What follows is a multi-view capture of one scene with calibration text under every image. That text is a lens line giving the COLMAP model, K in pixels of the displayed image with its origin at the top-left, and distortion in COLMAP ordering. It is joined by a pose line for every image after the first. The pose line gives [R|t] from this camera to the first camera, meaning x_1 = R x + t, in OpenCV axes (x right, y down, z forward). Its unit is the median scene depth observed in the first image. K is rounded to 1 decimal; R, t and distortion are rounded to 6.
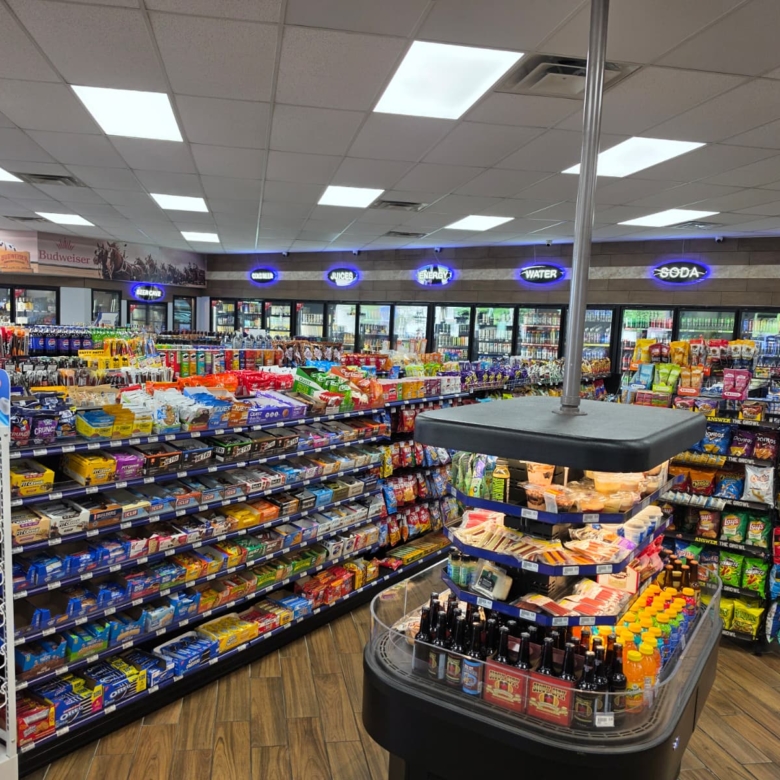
lens RADIAL K [[717.0, 0, 381.6], [0, 717.0, 405.0], [0, 0, 1]] dist [0.031971, 0.000000]
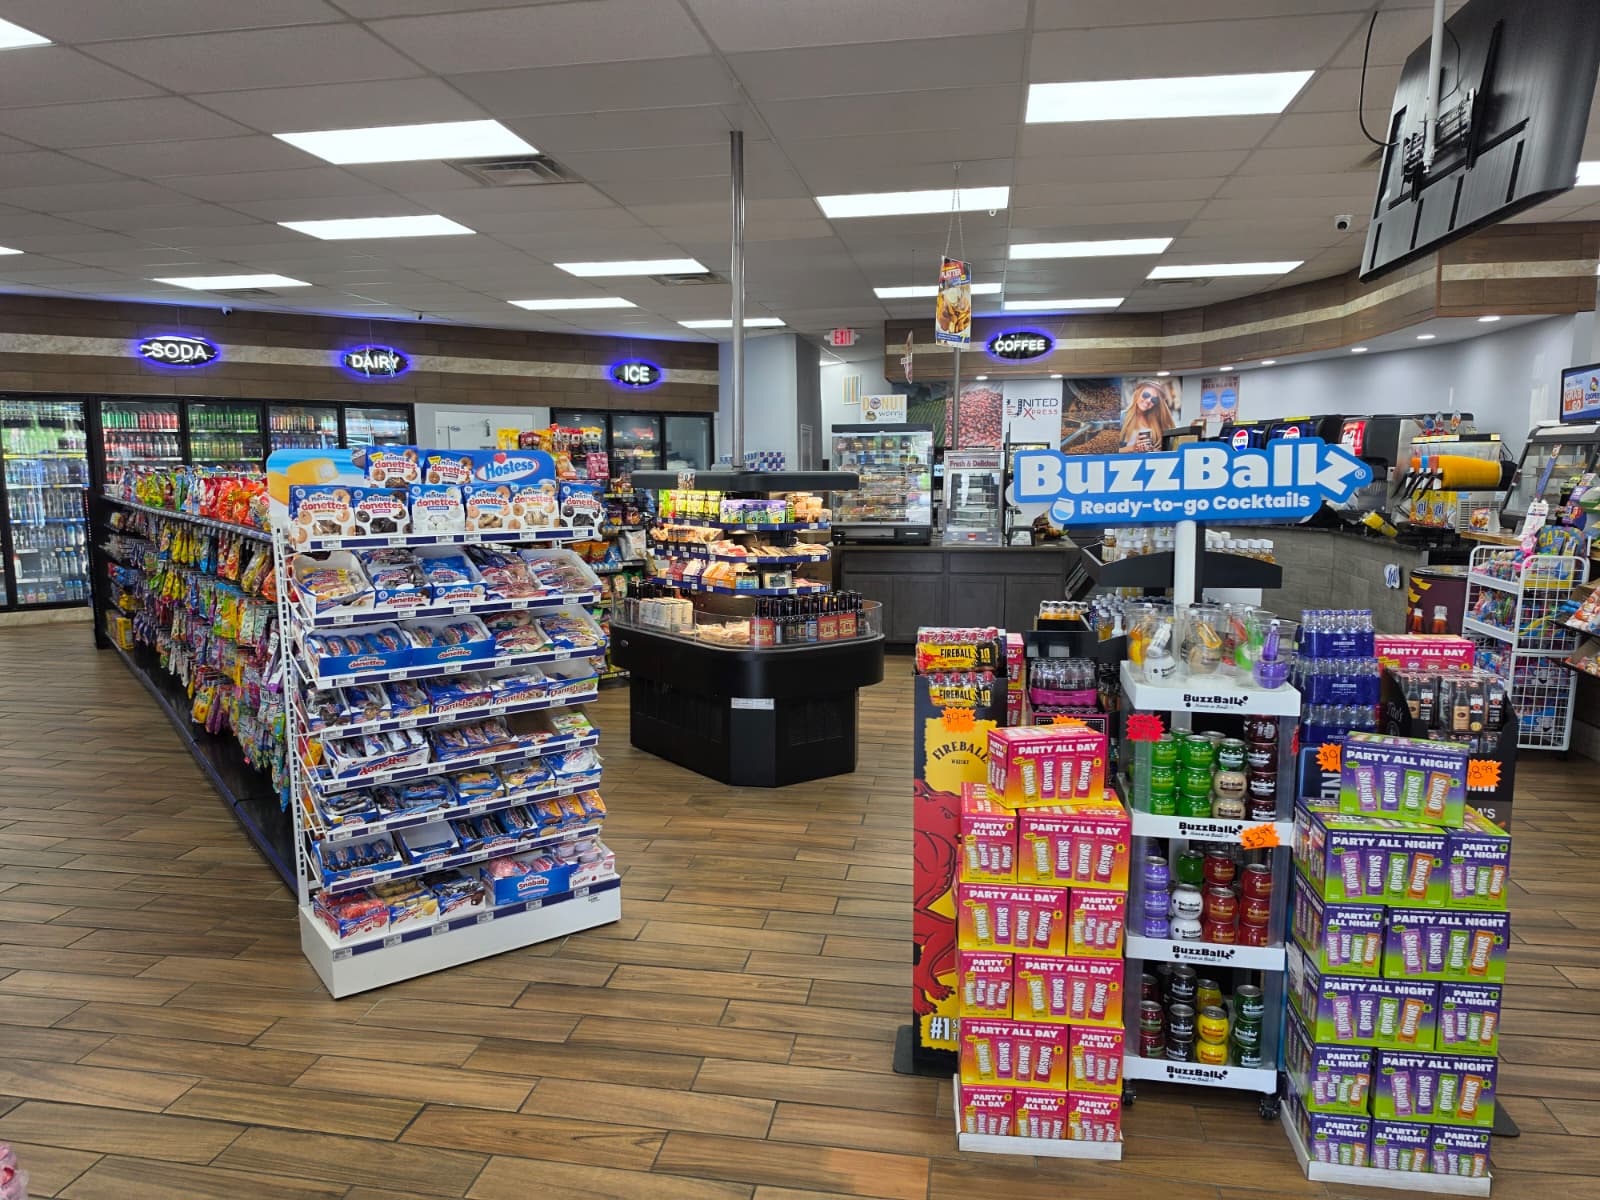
lens RADIAL K [[1102.7, 0, 776.8], [0, 1102.7, 614.1], [0, 0, 1]] dist [0.062381, -0.079973]
pose [[0.352740, -0.168198, 0.920480, -0.630086], [0.122336, 0.983558, 0.132844, 0.002891], [-0.927690, 0.065749, 0.367517, 0.057585]]
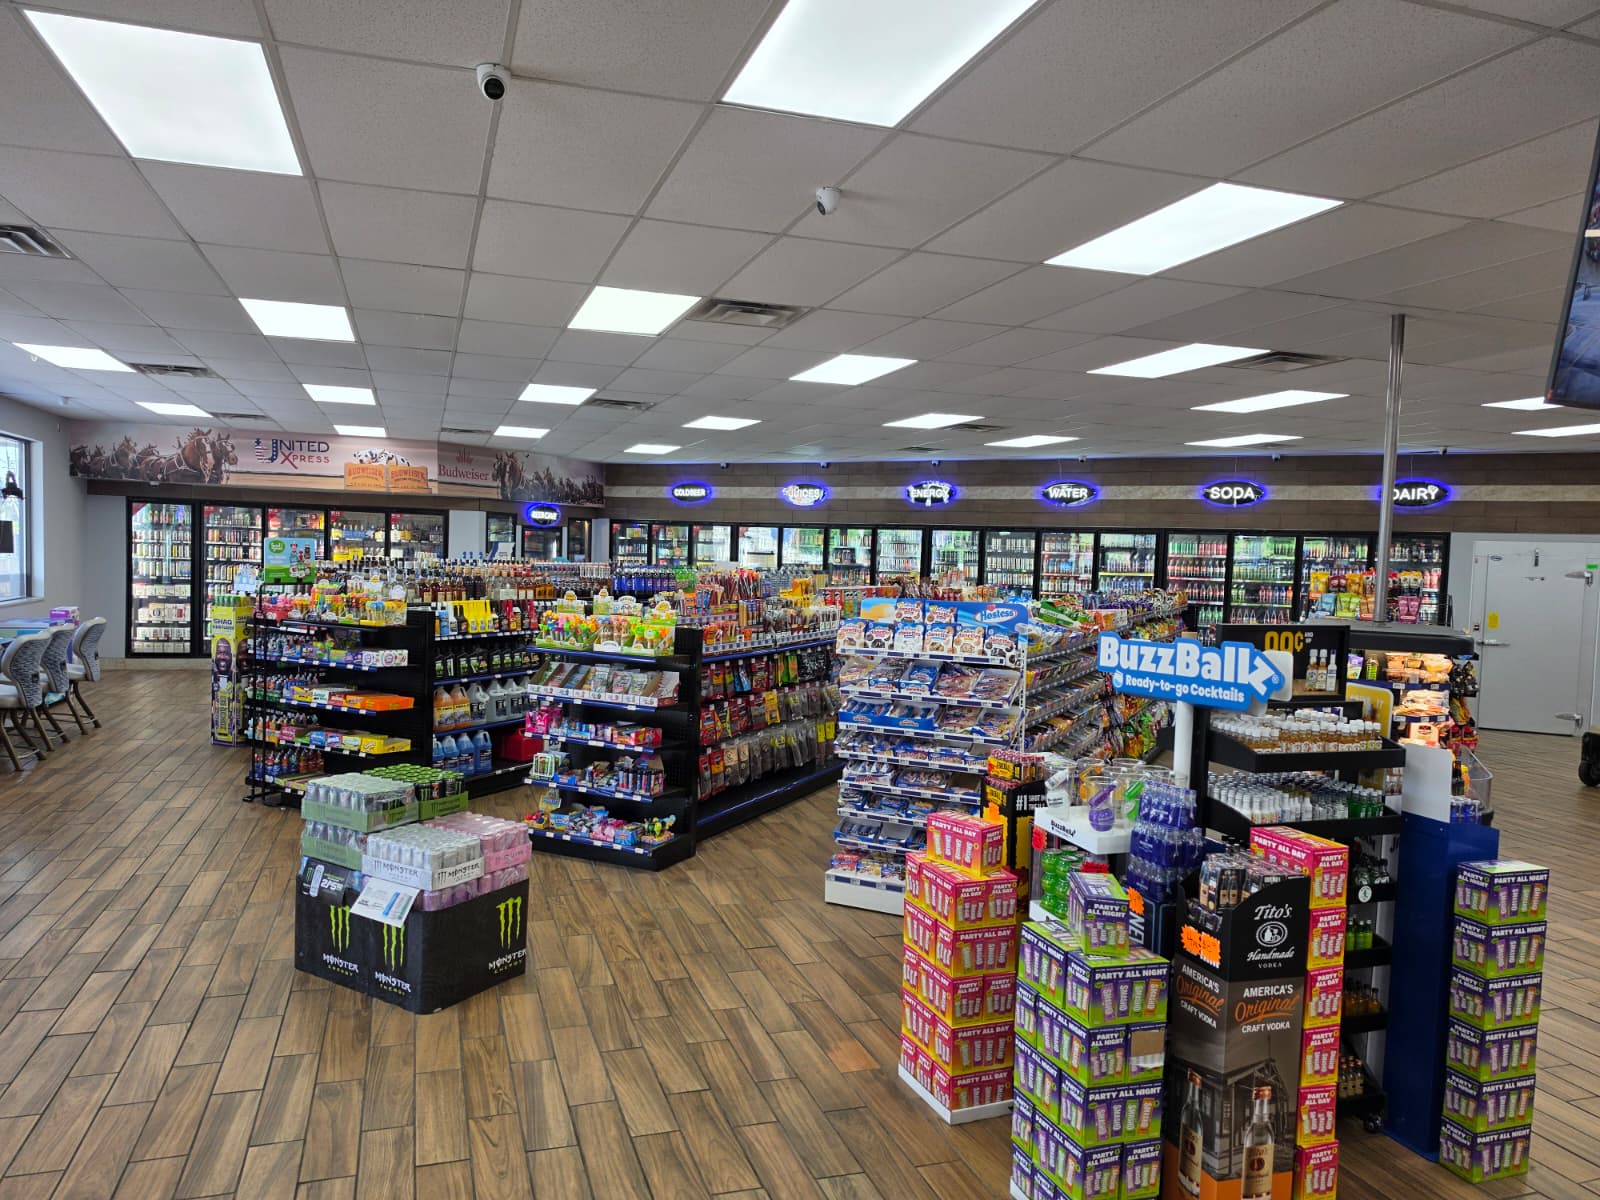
lens RADIAL K [[1102.7, 0, 791.5], [0, 1102.7, 601.3], [0, 0, 1]] dist [0.062381, -0.079973]
pose [[0.990323, -0.018672, 0.137517, -0.443071], [0.026736, 0.998014, -0.057030, 0.020340], [-0.136179, 0.060154, 0.988856, -0.389399]]
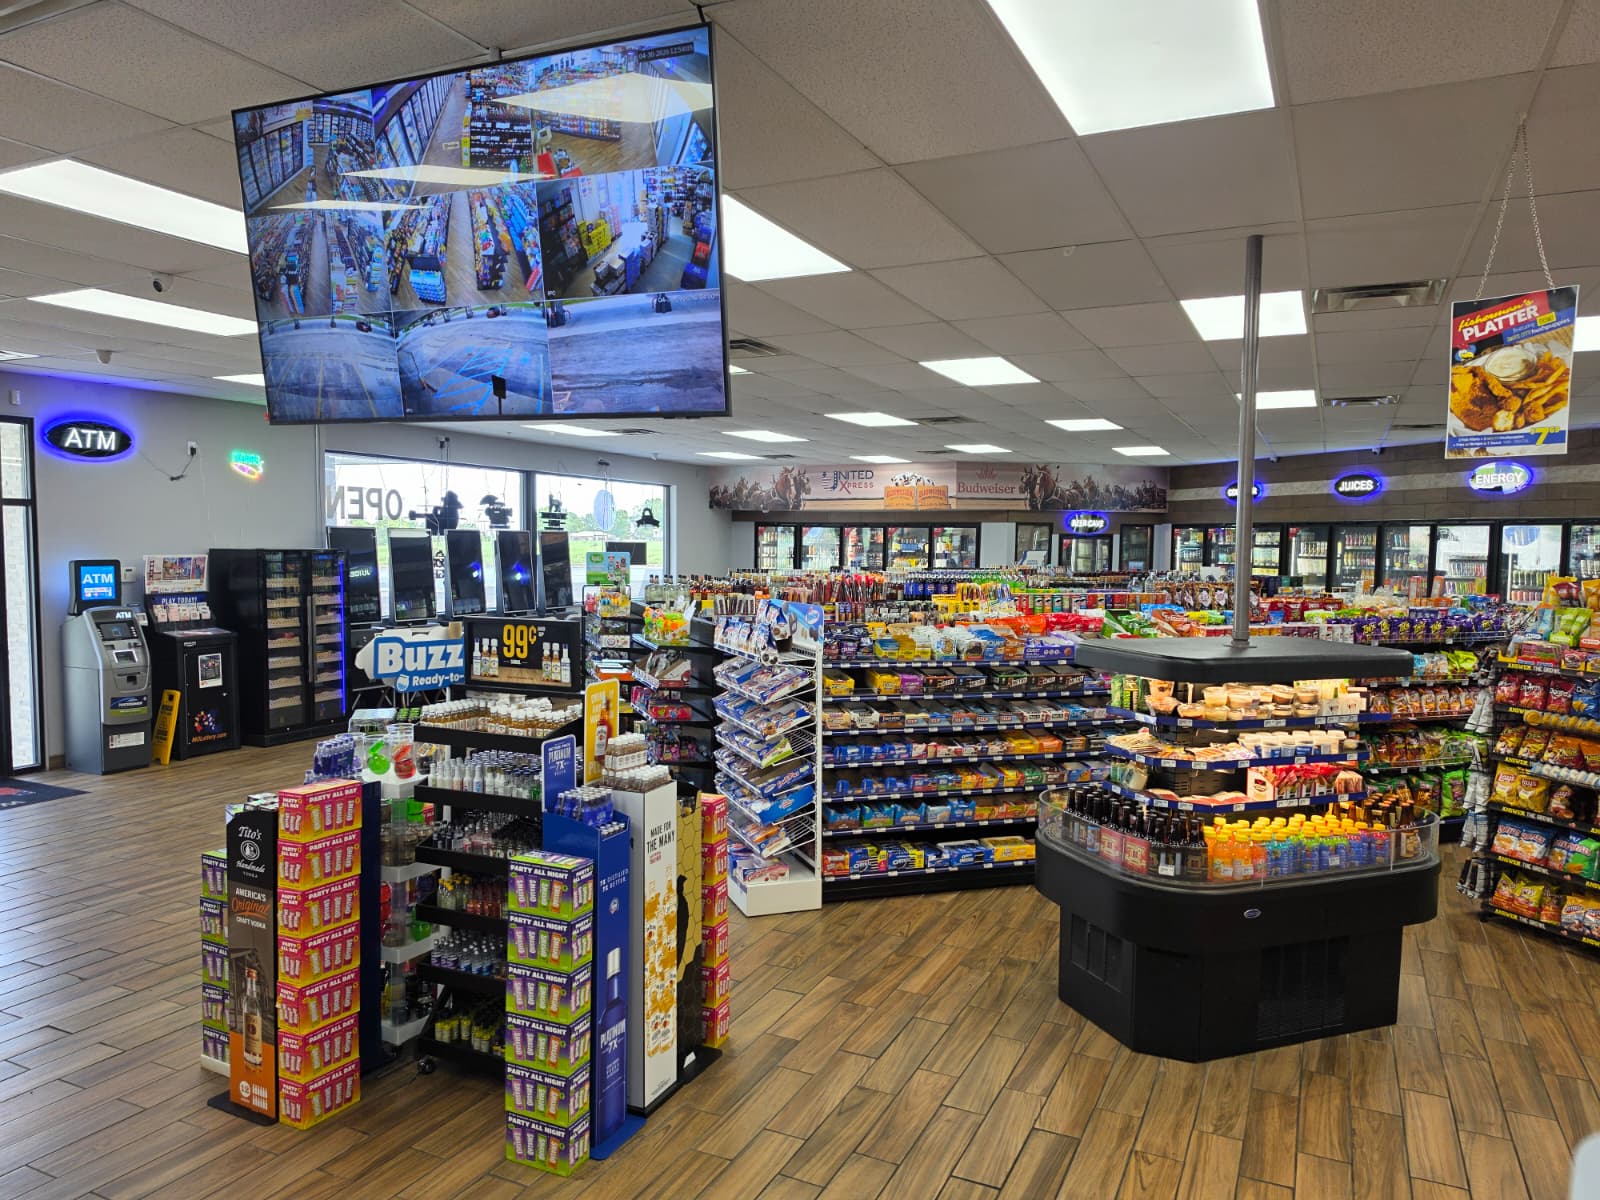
lens RADIAL K [[1102.7, 0, 795.2], [0, 1102.7, 593.0], [0, 0, 1]] dist [0.062381, -0.079973]
pose [[0.804403, -0.006647, -0.594047, 0.264415], [-0.041439, 0.996874, -0.067266, 0.026541], [0.592637, 0.078726, 0.801613, -0.287752]]
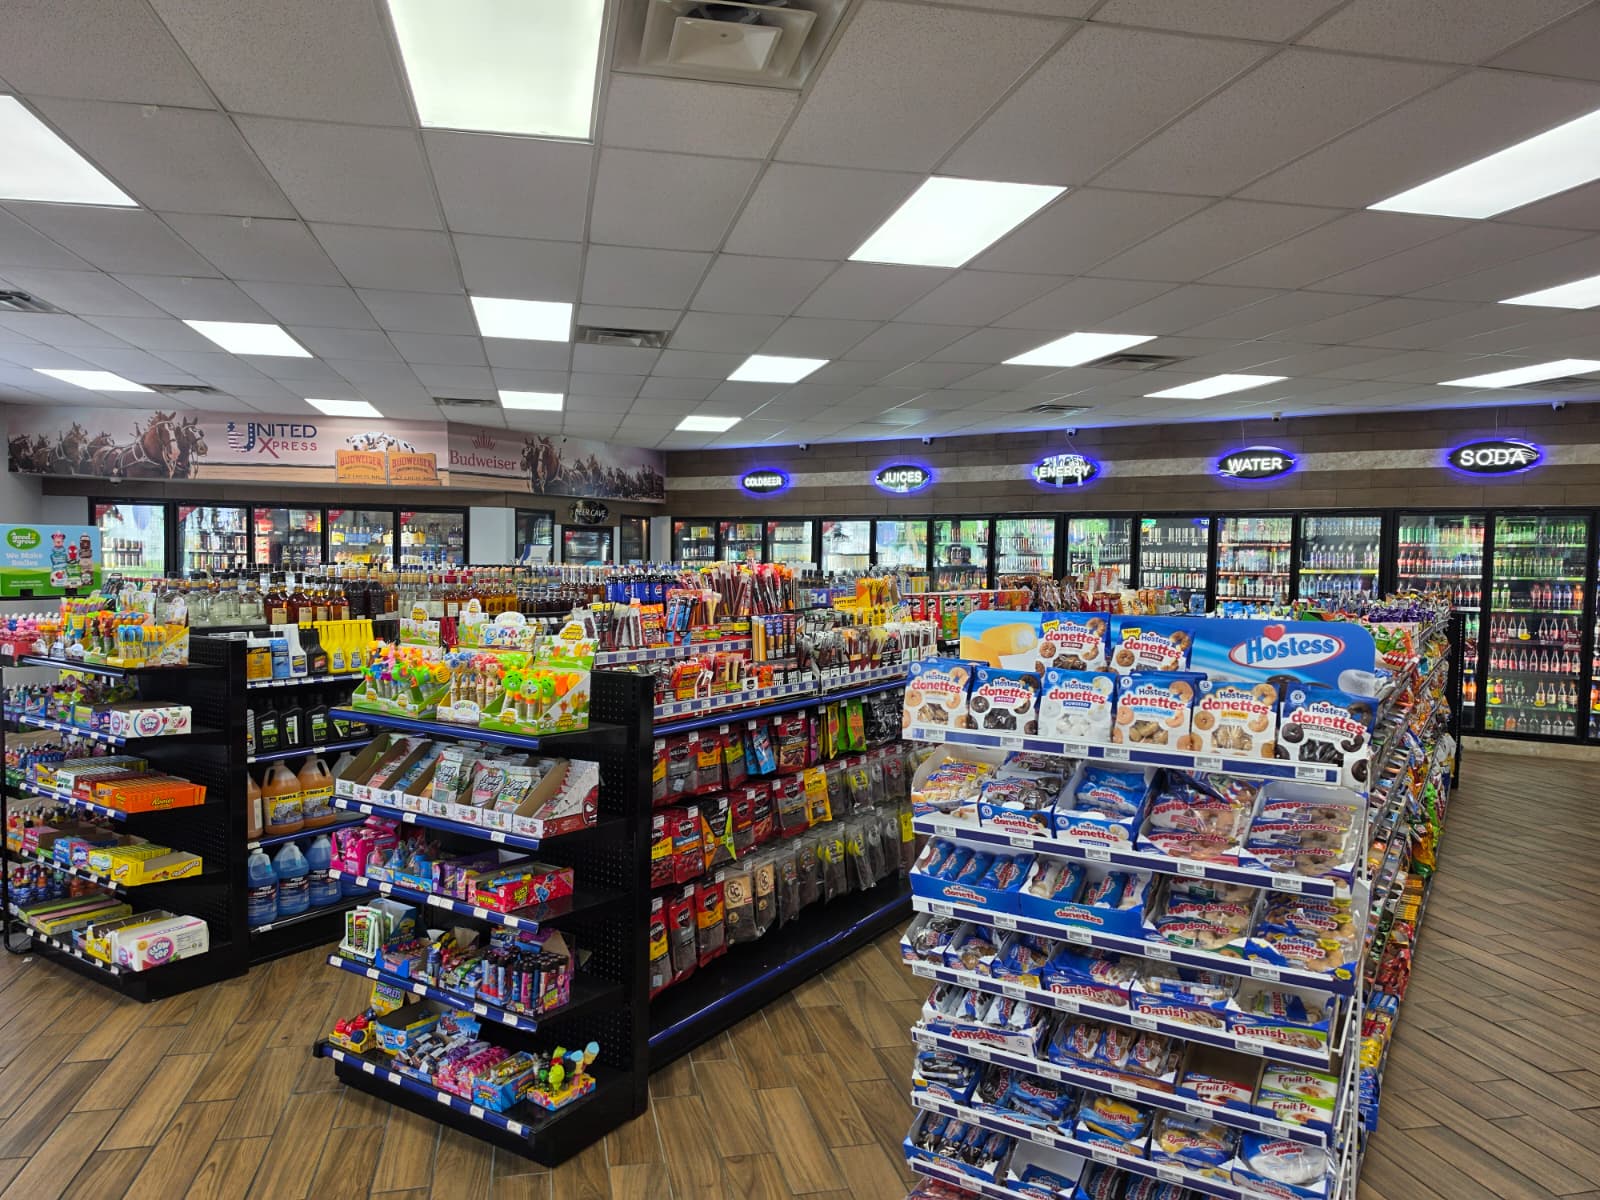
lens RADIAL K [[1102.7, 0, 787.2], [0, 1102.7, 616.2], [0, 0, 1]] dist [0.062381, -0.079973]
pose [[0.999136, -0.029700, 0.029087, -0.350609], [0.031286, 0.997959, -0.055671, -0.006449], [-0.027374, 0.056533, 0.998025, 0.033387]]
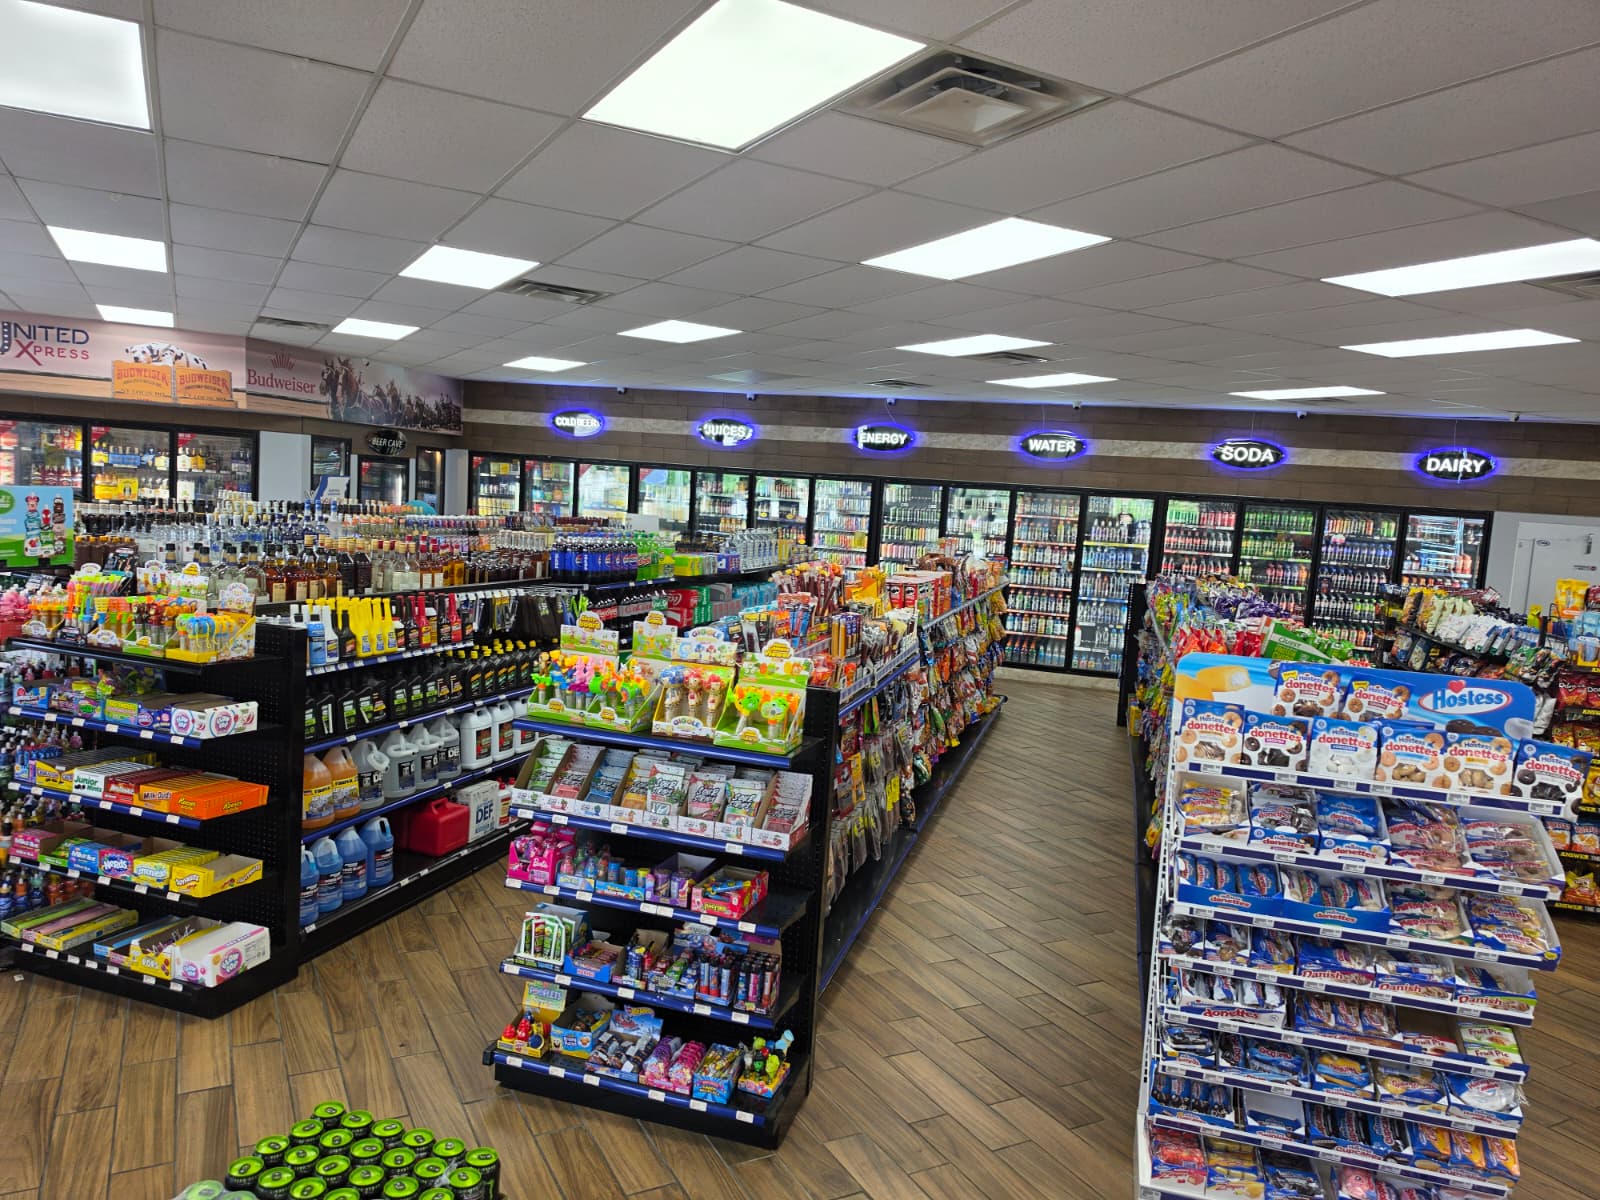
lens RADIAL K [[1102.7, 0, 782.7], [0, 1102.7, 606.3], [0, 0, 1]] dist [0.062381, -0.079973]
pose [[0.954096, -0.008919, 0.299367, -0.562242], [0.006544, 0.999939, 0.008933, -0.050478], [-0.299428, -0.006564, 0.954096, 0.033902]]
